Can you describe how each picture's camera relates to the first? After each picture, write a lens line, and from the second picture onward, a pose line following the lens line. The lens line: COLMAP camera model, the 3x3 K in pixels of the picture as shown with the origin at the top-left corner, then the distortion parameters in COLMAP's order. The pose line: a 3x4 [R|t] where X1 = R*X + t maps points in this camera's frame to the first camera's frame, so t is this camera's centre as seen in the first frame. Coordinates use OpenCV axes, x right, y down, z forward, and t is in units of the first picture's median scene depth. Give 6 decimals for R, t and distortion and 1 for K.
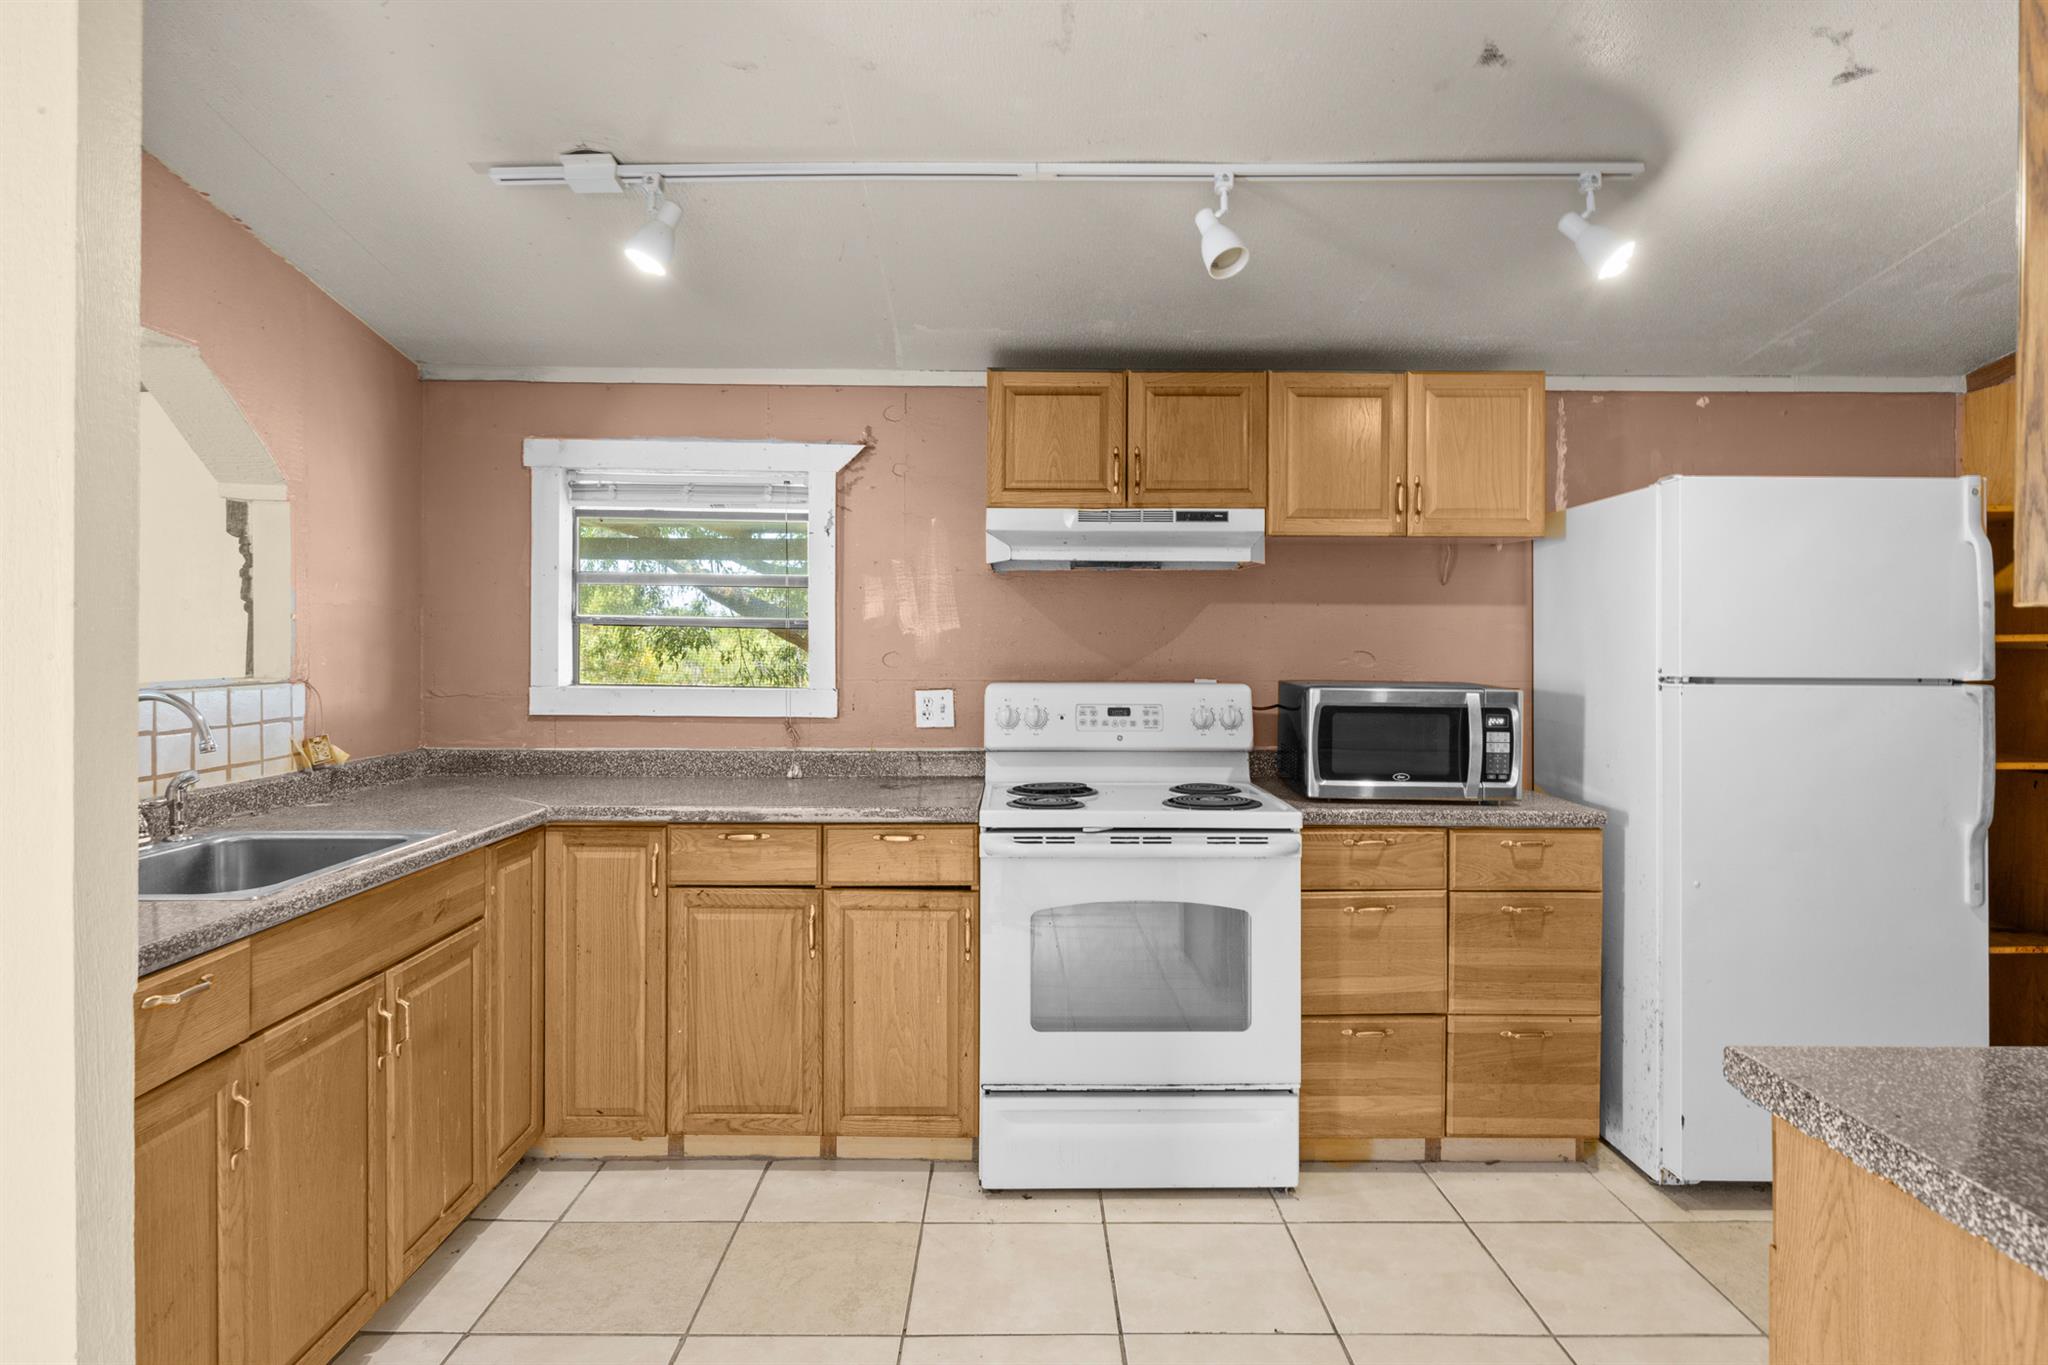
lens RADIAL K [[1067.3, 0, 987.3], [0, 1067.3, 641.7], [0, 0, 1]] dist [-0.001550, 0.000894]
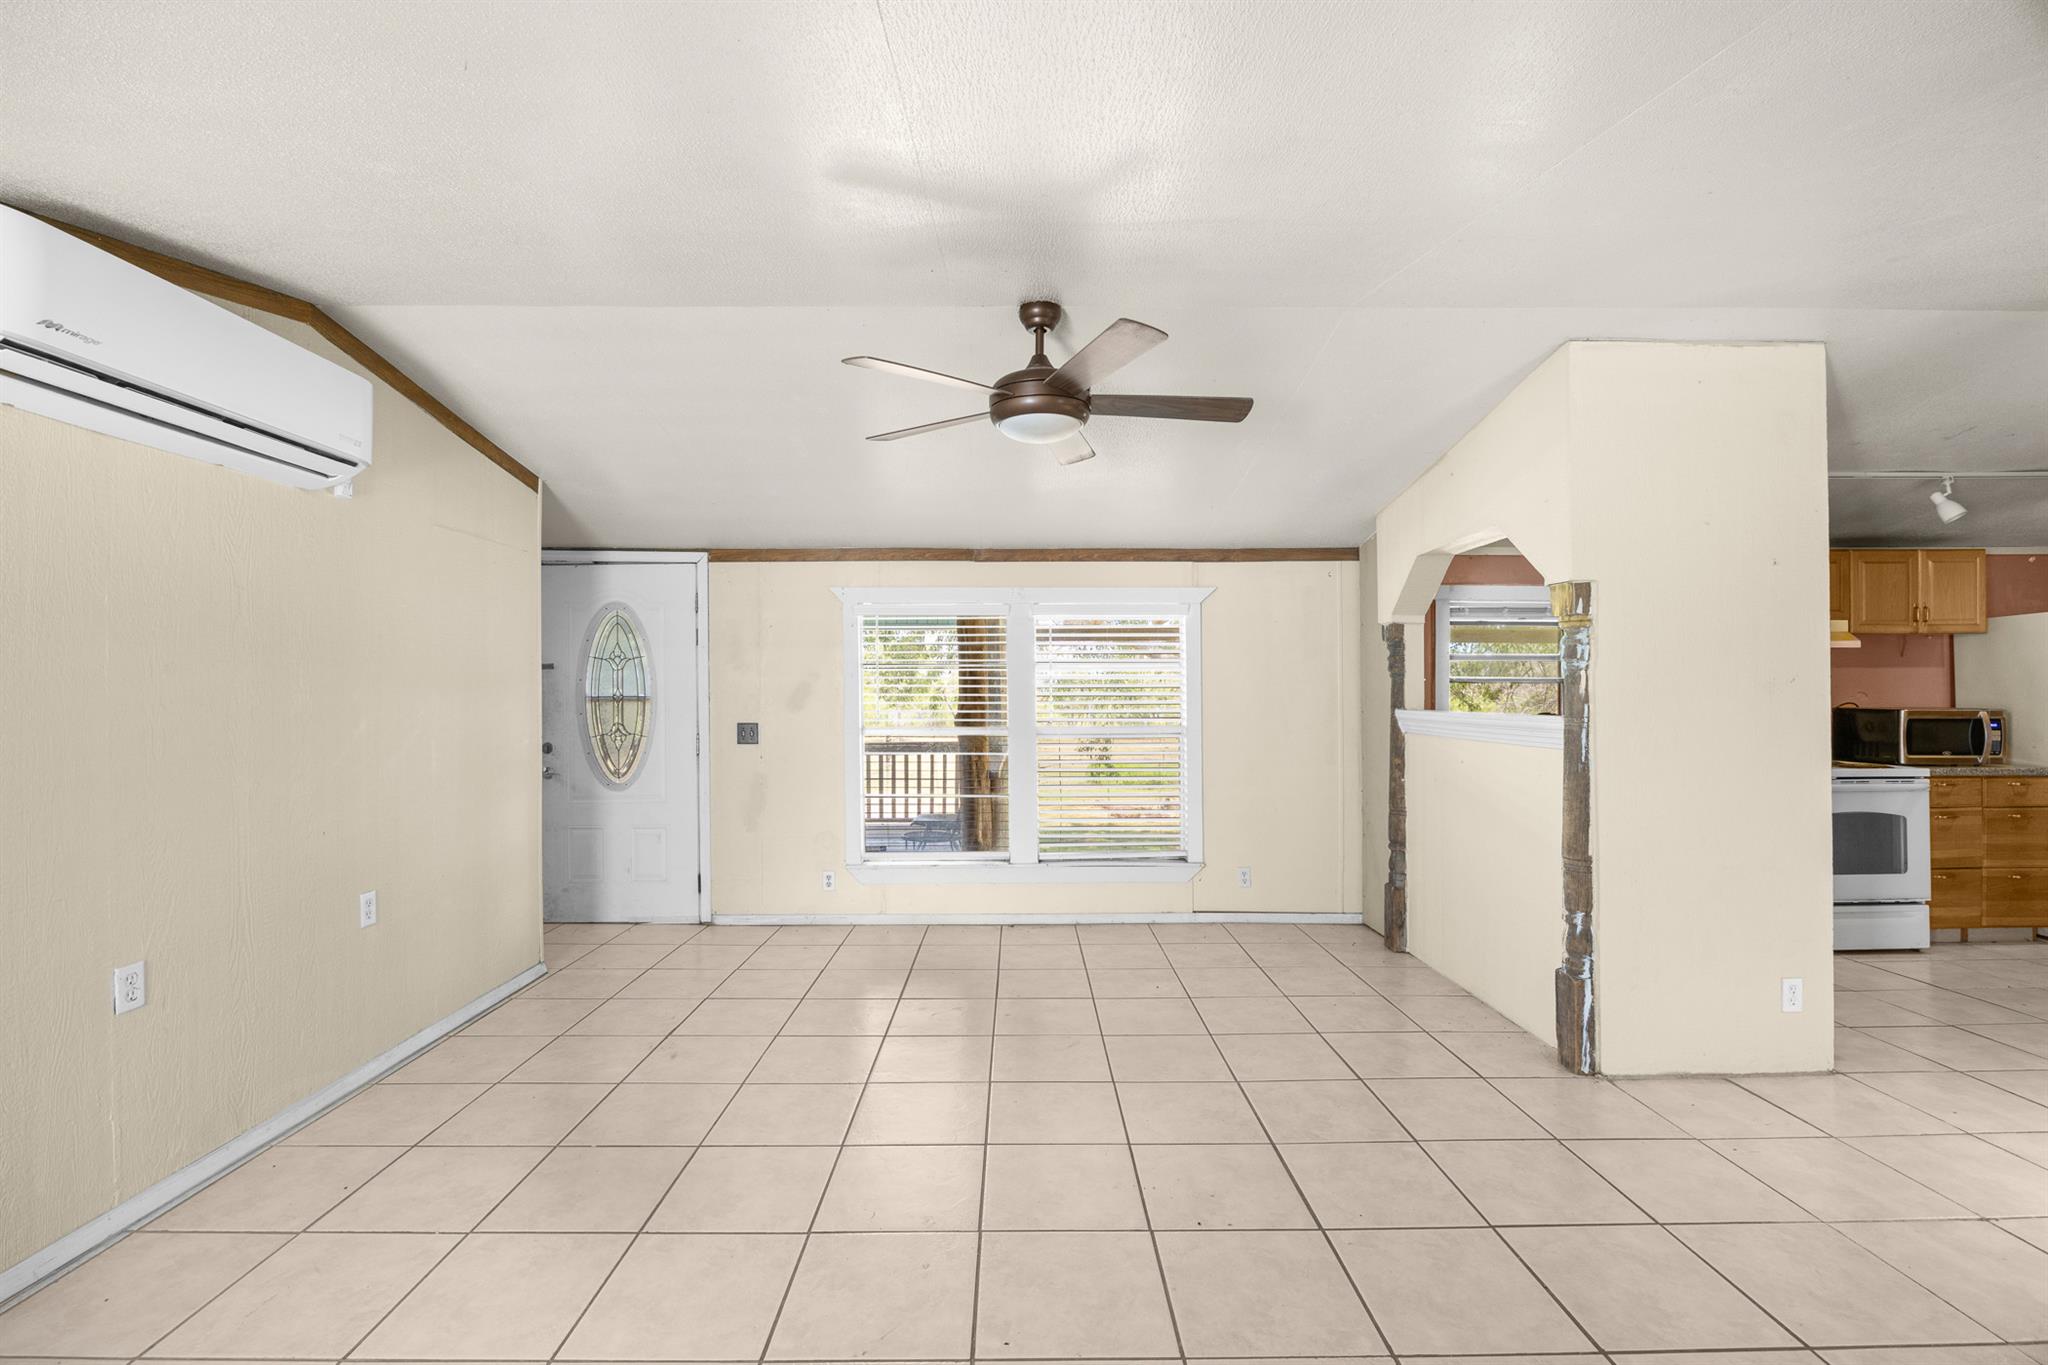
lens RADIAL K [[849.9, 0, 1020.8], [0, 849.9, 688.5], [0, 0, 1]] dist [-0.004934, -0.000871]
pose [[0.999924, -0.010427, 0.006585, -1.432034], [0.010432, 0.999945, -0.000826, -0.014471], [-0.006576, 0.000895, 0.999978, -0.614778]]
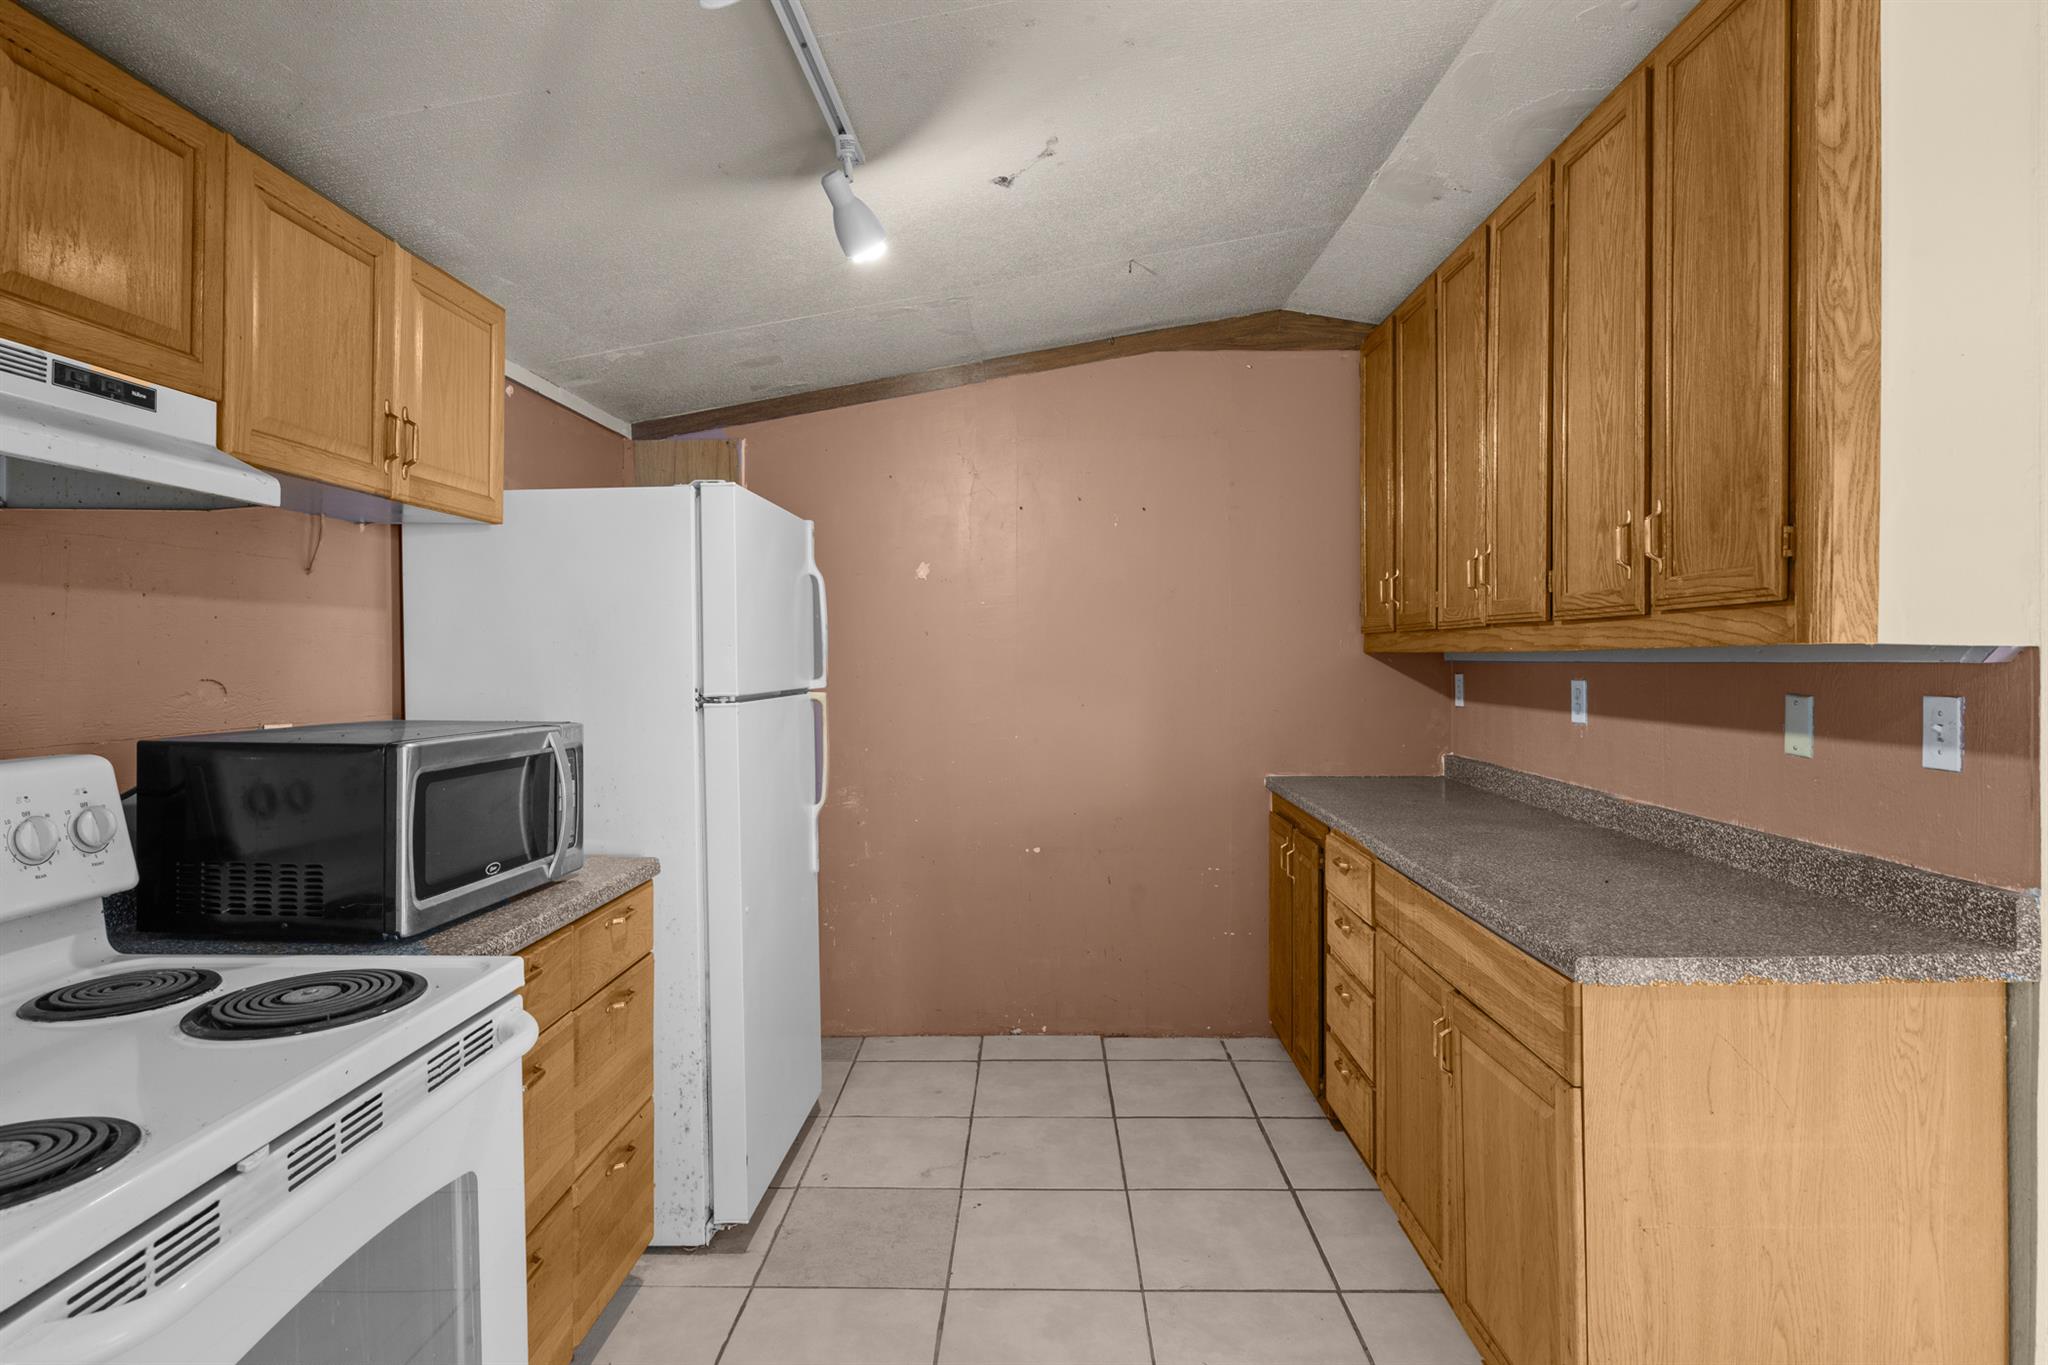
lens RADIAL K [[1067.3, 0, 1015.1], [0, 1067.3, 663.9], [0, 0, 1]] dist [-0.001550, 0.000894]
pose [[0.010698, -0.013653, 0.999850, -0.272489], [0.003336, 0.999902, 0.013618, -0.007123], [-0.999937, 0.003190, 0.010742, 0.691374]]
